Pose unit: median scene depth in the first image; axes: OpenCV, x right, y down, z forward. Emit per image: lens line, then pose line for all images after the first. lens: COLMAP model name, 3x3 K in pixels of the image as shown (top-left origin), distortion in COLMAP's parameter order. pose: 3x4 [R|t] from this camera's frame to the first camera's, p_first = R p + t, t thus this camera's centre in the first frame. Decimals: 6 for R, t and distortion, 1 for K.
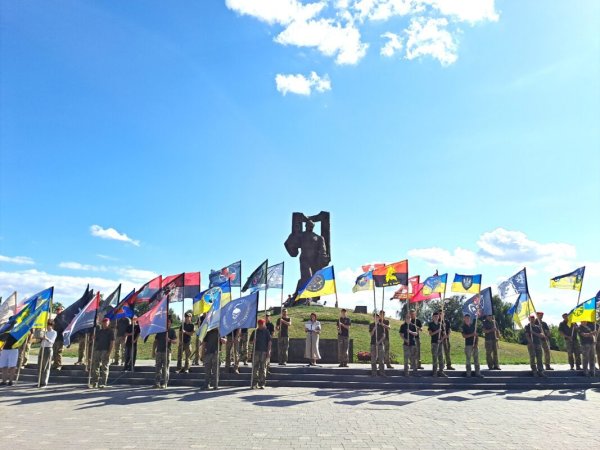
lens RADIAL K [[421.5, 0, 300.0], [0, 421.5, 225.0], [0, 0, 1]] dist [-0.002373, -0.003540]
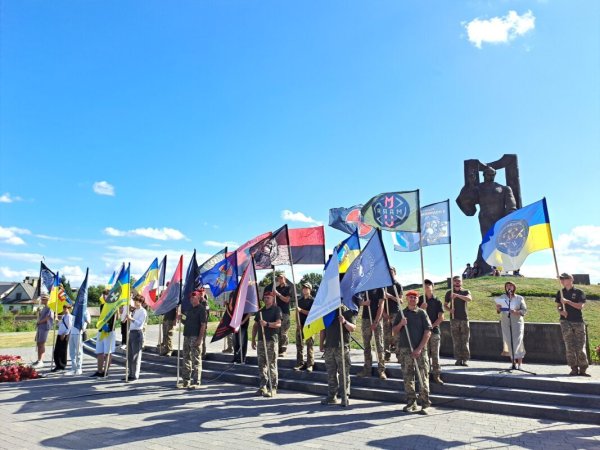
lens RADIAL K [[391.4, 0, 300.0], [0, 391.4, 225.0], [0, 0, 1]] dist [0.041026, 0.000169]
pose [[0.907559, -0.078674, -0.412490, -0.000982], [0.098338, 0.994797, 0.026625, 0.078306], [0.408249, -0.064727, 0.910573, 0.345949]]
